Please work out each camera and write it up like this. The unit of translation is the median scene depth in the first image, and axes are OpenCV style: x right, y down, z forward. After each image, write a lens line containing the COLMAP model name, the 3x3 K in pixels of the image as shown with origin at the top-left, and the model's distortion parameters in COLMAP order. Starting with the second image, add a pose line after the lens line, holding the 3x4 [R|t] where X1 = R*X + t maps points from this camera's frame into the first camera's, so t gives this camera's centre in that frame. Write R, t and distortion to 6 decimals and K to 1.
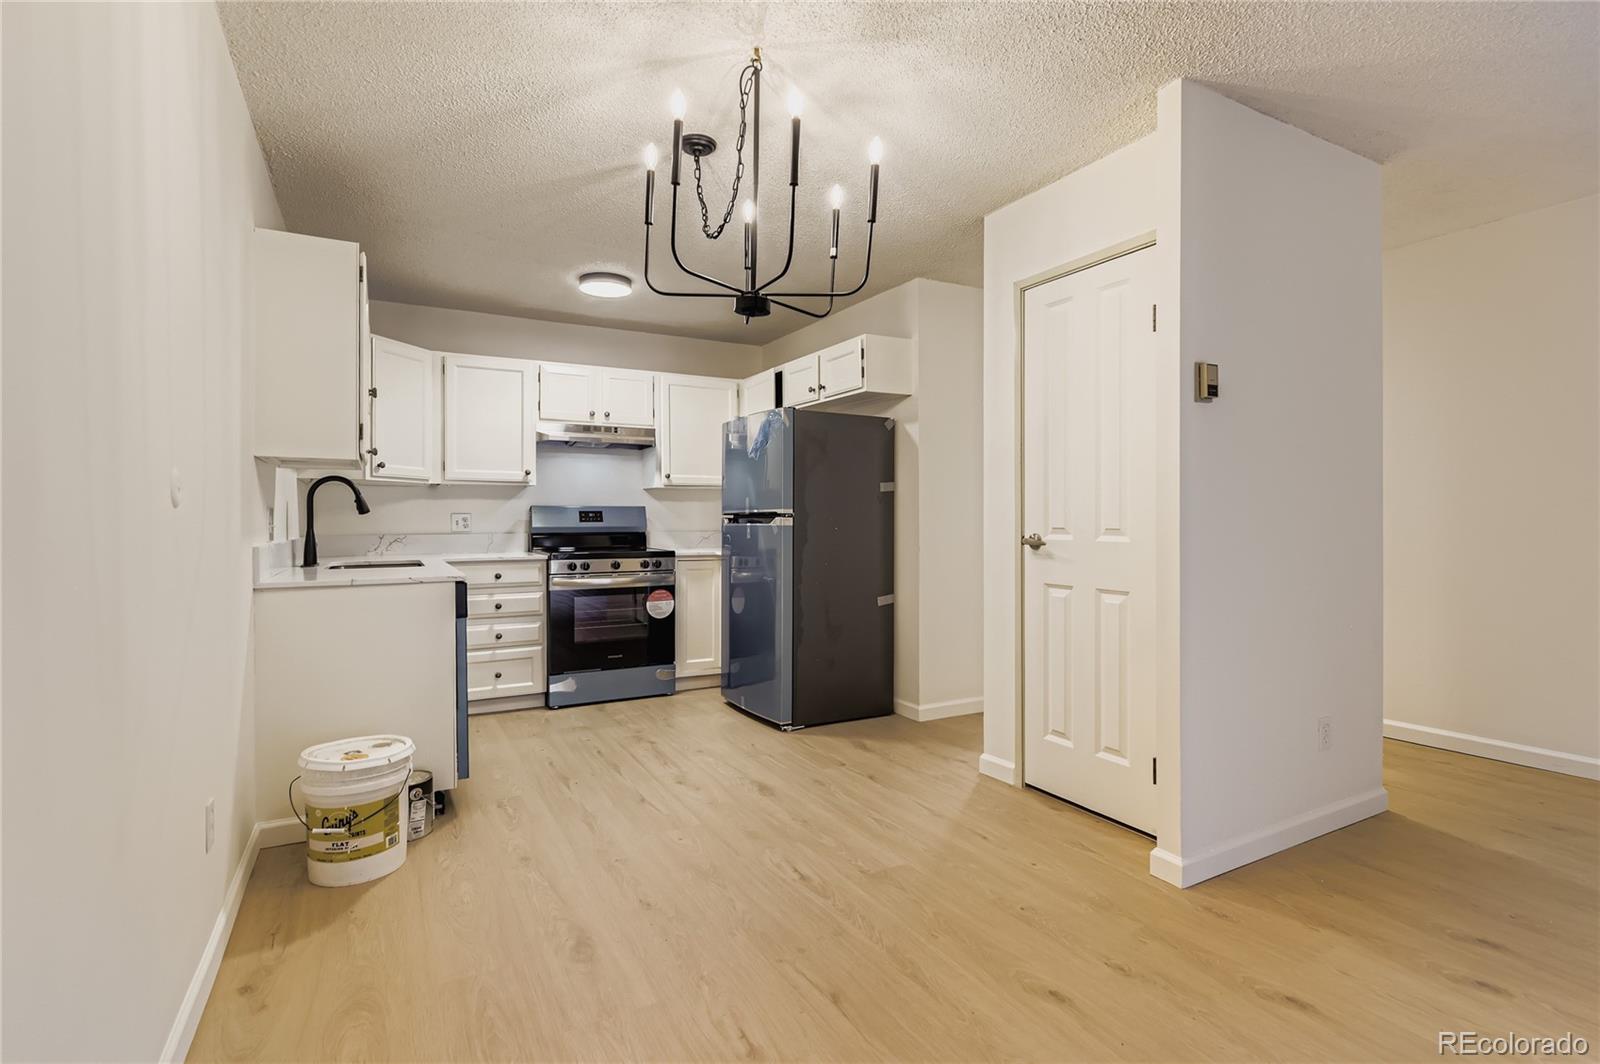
lens RADIAL K [[758.0, 0, 809.4], [0, 758.0, 517.2], [0, 0, 1]] dist [0.005200, 0.002211]
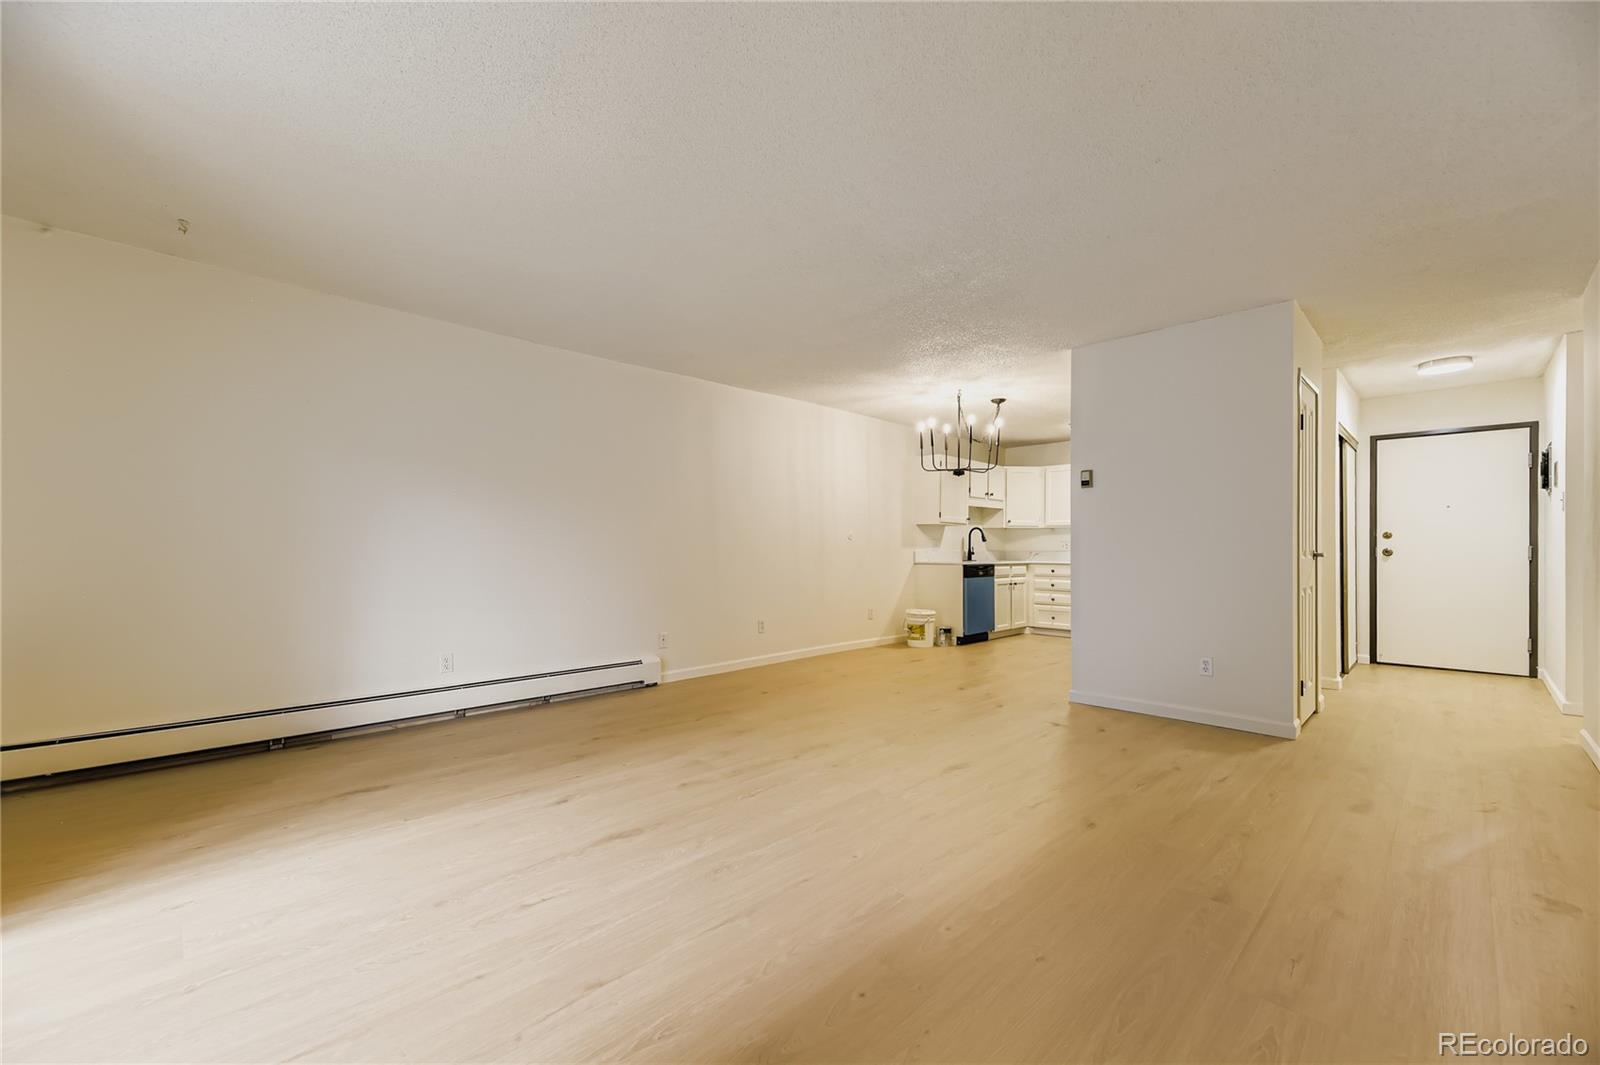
lens RADIAL K [[646.9, 0, 822.2], [0, 646.9, 541.3], [0, 0, 1]] dist [0.015434, -0.003341]
pose [[0.303956, -0.007016, -0.952660, 1.108265], [-0.002765, 0.999962, -0.008247, 0.011698], [0.952682, 0.005141, 0.303925, -0.160148]]
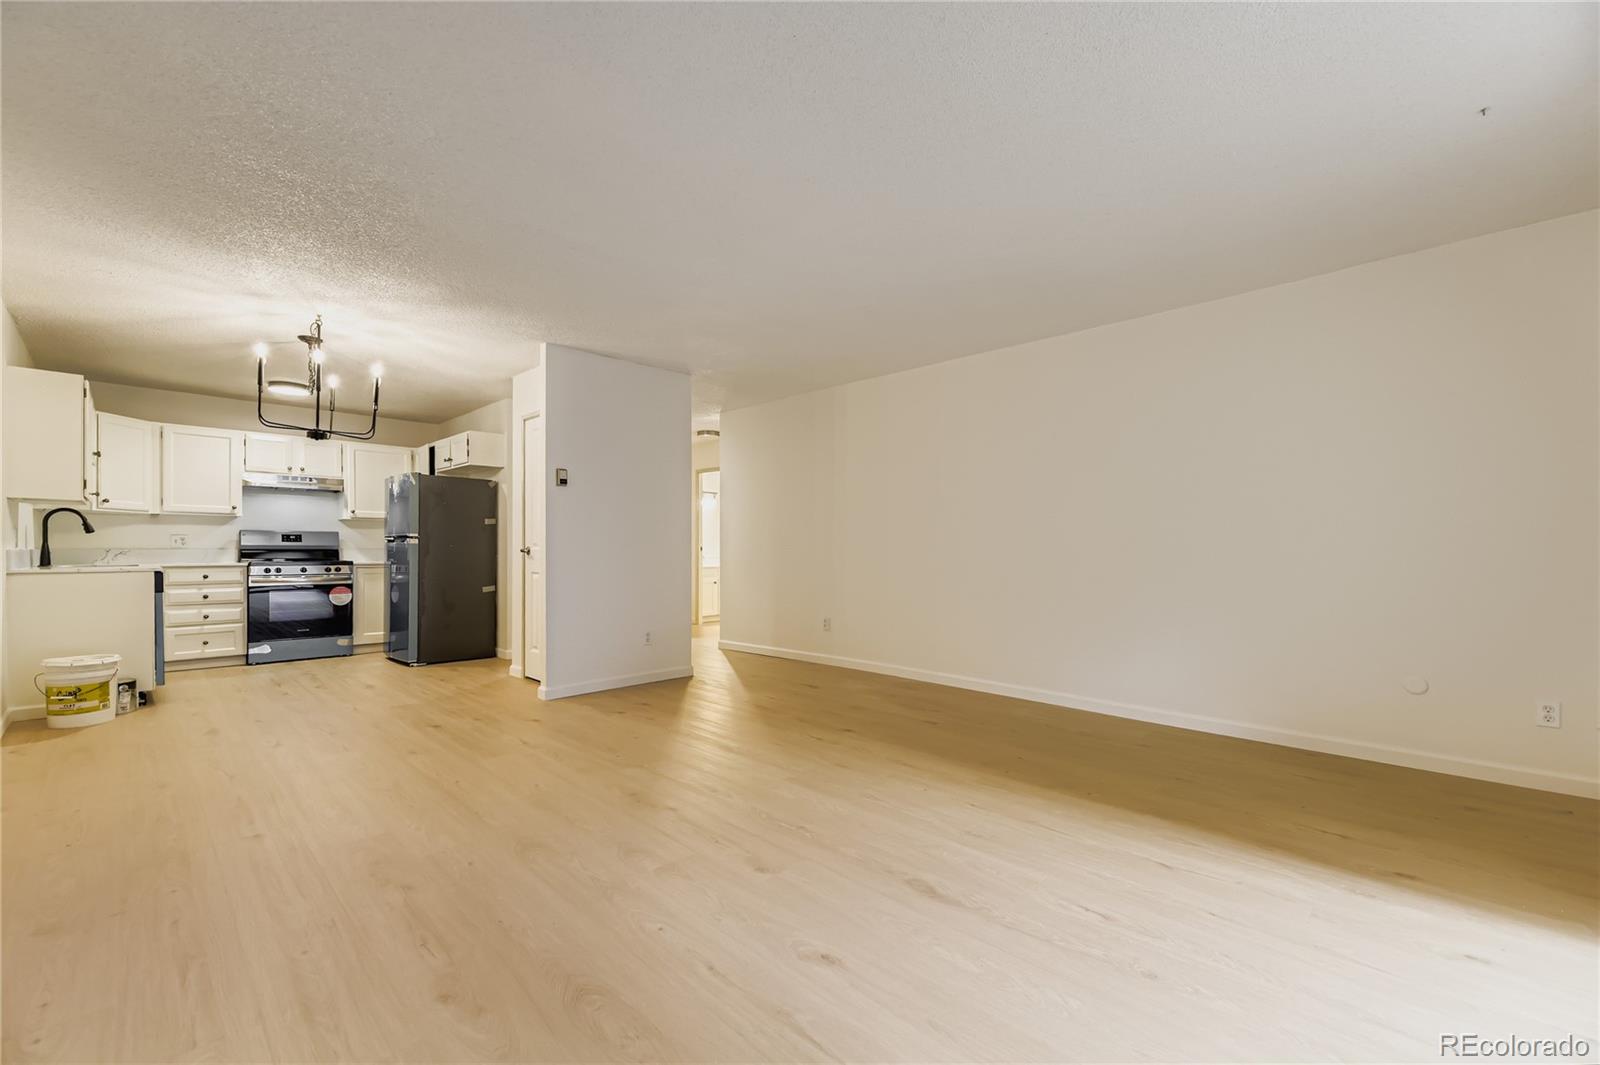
lens RADIAL K [[646.9, 0, 791.4], [0, 646.9, 549.8], [0, 0, 1]] dist [0.015434, -0.003341]
pose [[0.961687, 0.004430, 0.274114, 0.344375], [-0.005507, 0.999980, 0.003159, 0.014510], [-0.274094, -0.004547, 0.961692, -0.551447]]
